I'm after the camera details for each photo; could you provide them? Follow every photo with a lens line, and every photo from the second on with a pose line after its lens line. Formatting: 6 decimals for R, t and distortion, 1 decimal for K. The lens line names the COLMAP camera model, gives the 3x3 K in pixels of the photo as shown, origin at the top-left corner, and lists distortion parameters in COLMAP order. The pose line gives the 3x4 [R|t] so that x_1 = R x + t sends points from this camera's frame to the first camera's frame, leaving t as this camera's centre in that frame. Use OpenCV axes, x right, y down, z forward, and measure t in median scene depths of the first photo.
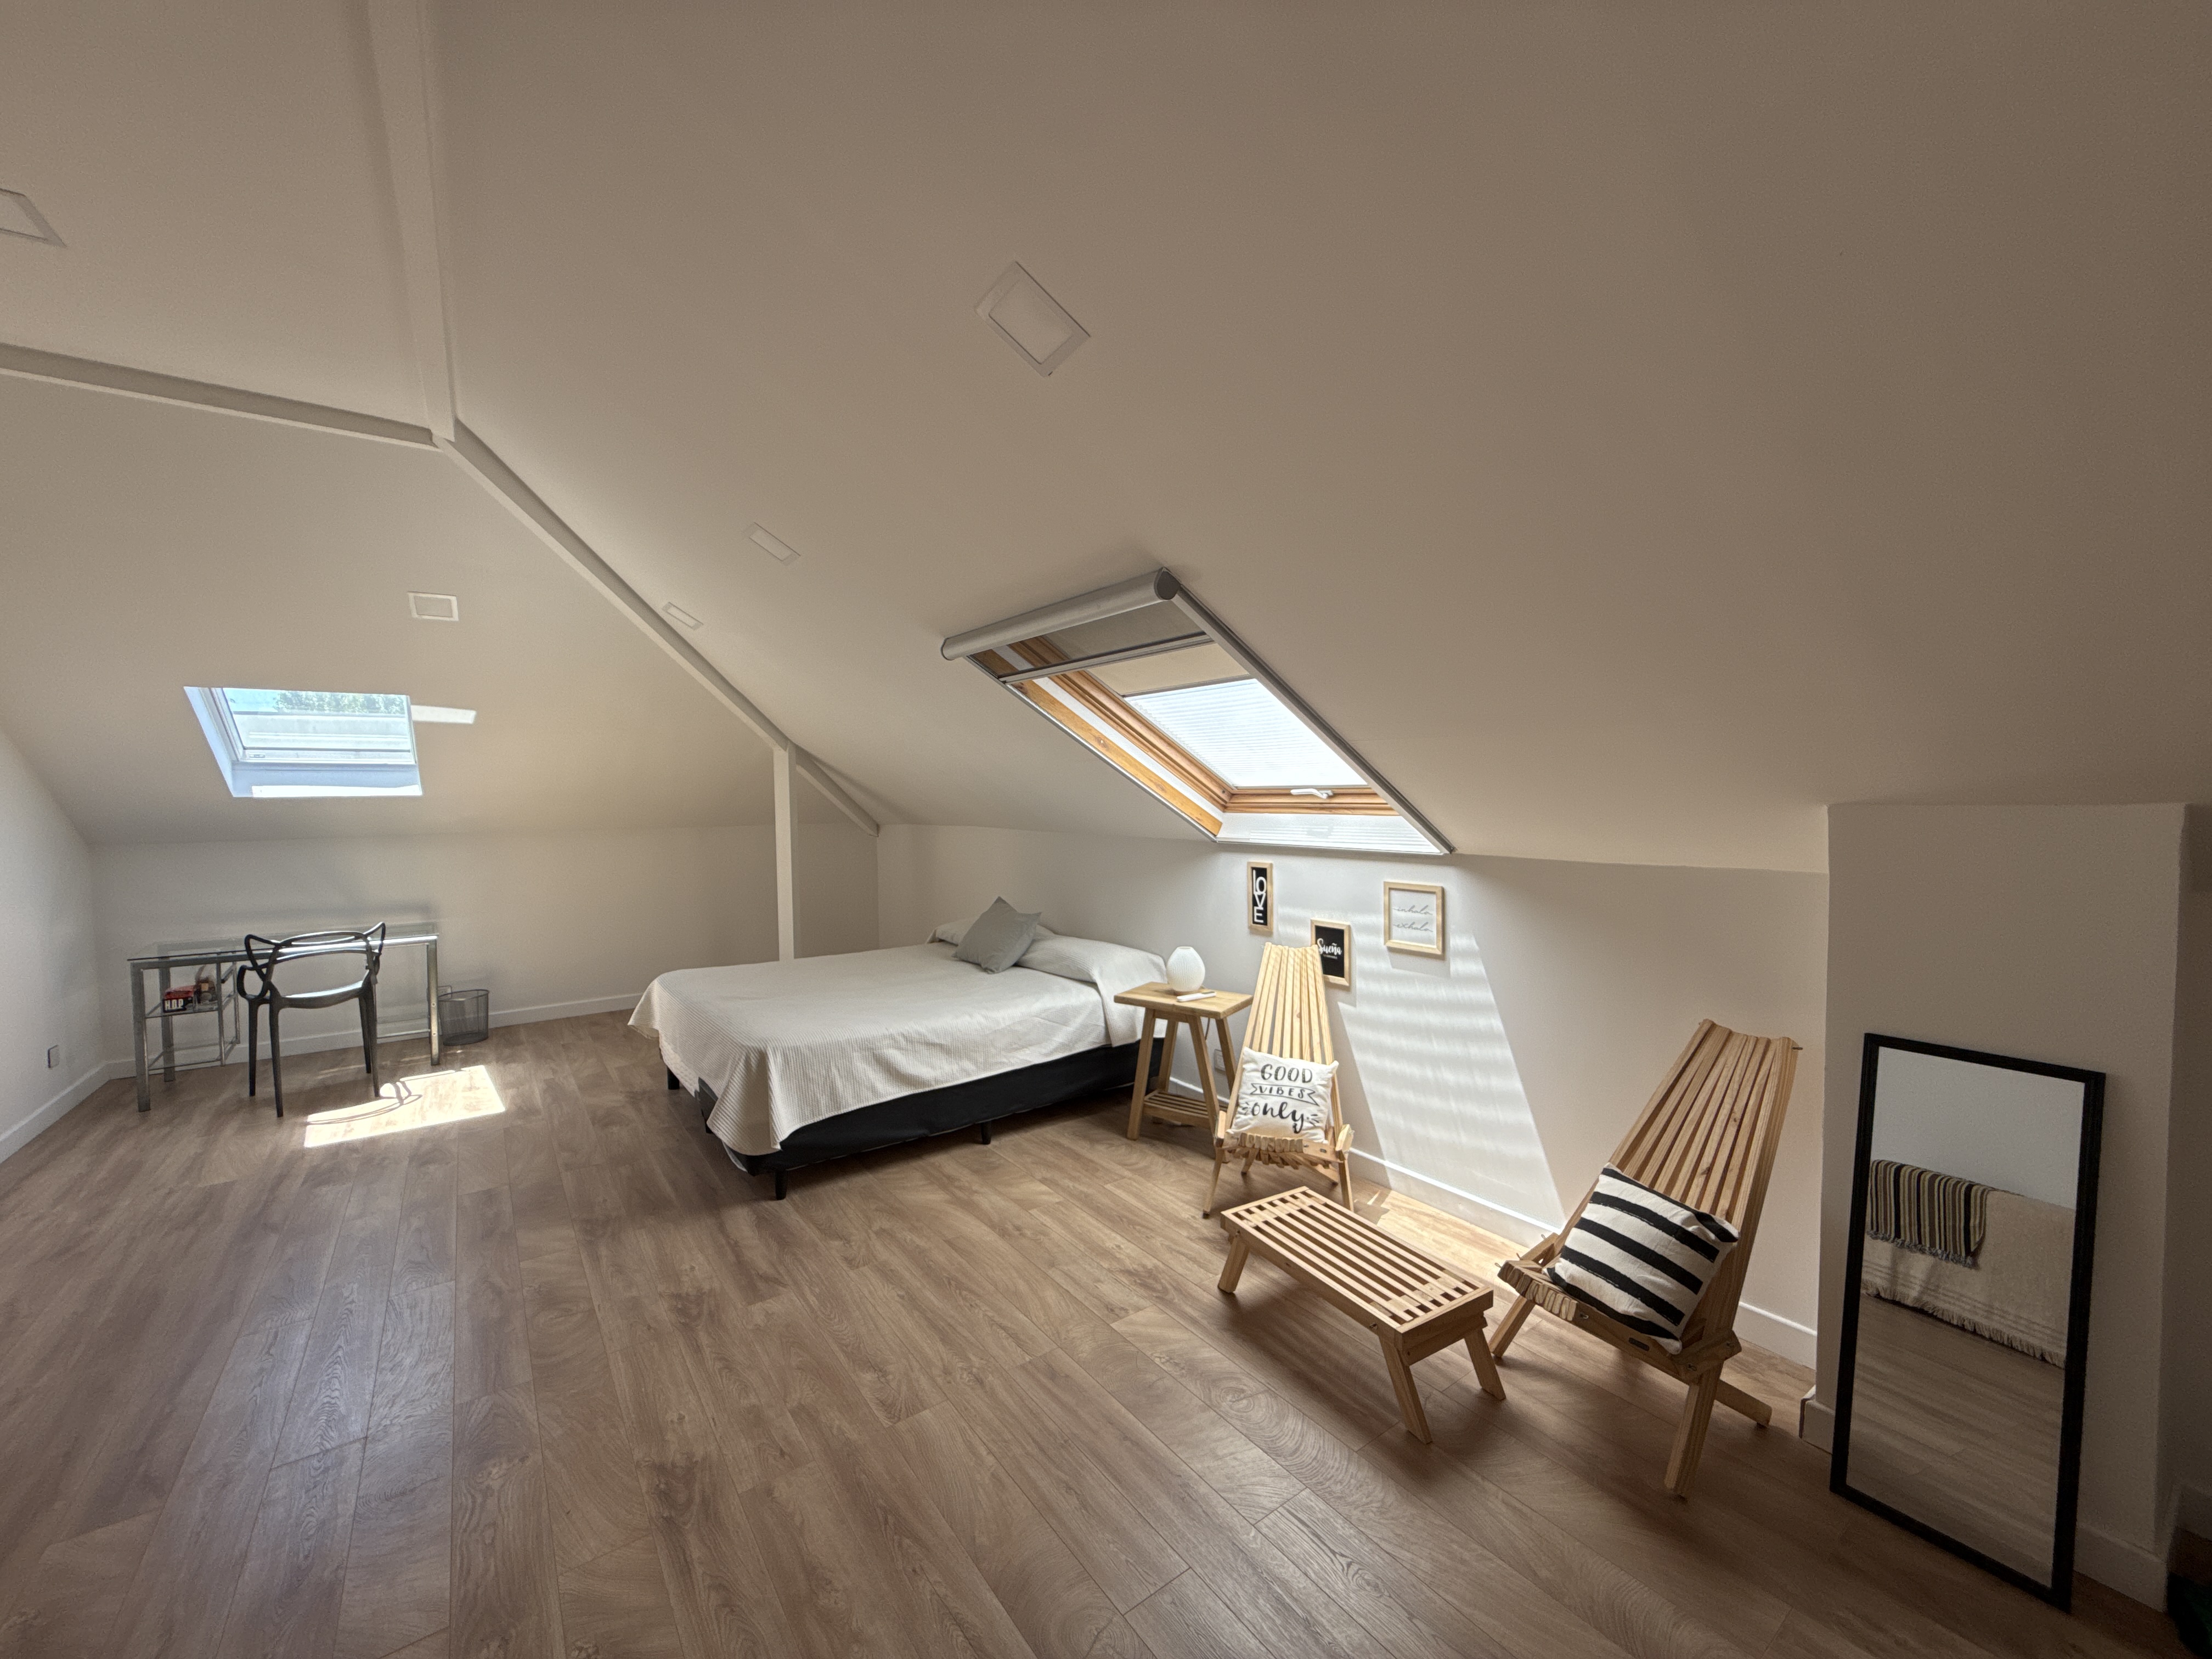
lens RADIAL K [[882.8, 0, 1110.6], [0, 882.8, 813.7], [0, 0, 1]] dist [0.000868, 0.000183]
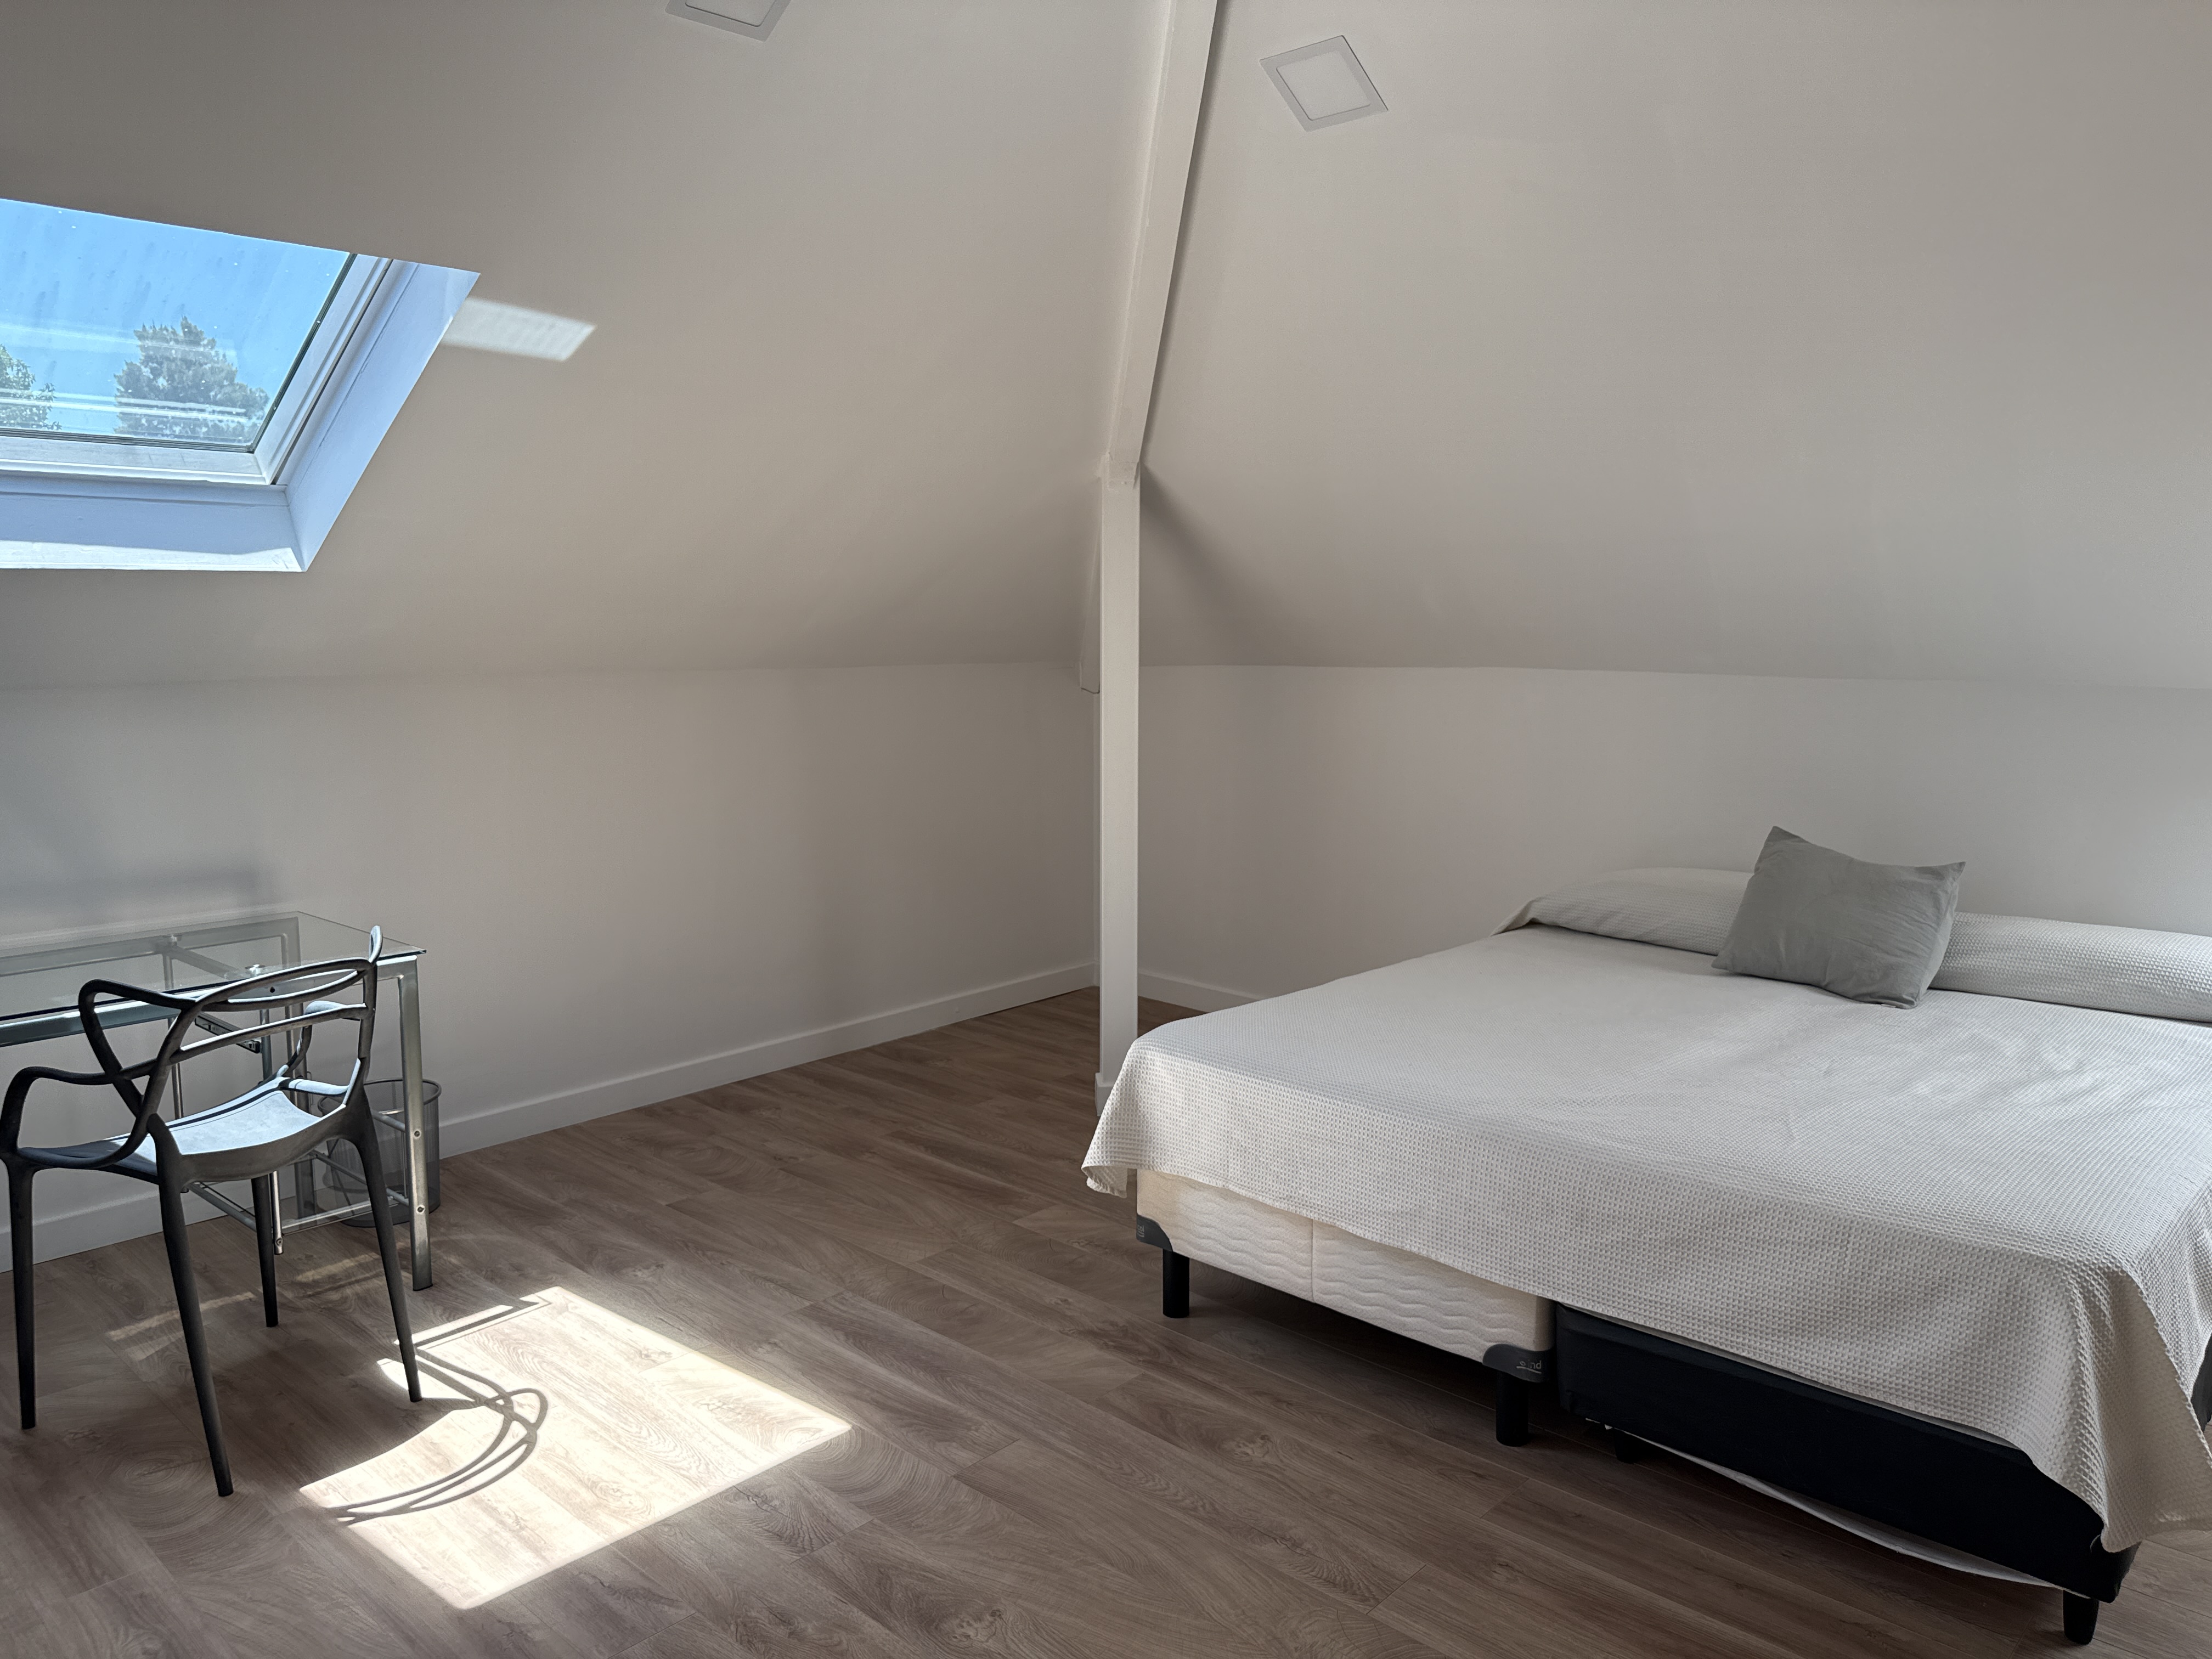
lens RADIAL K [[1565.8, 0, 1104.0], [0, 1565.8, 841.6], [0, 0, 1]] dist [0.003923, -0.005607]
pose [[0.981020, -0.016060, 0.193239, -0.671404], [-0.006145, 0.993489, 0.113765, 0.016933], [-0.193808, -0.112793, 0.974534, 0.342909]]
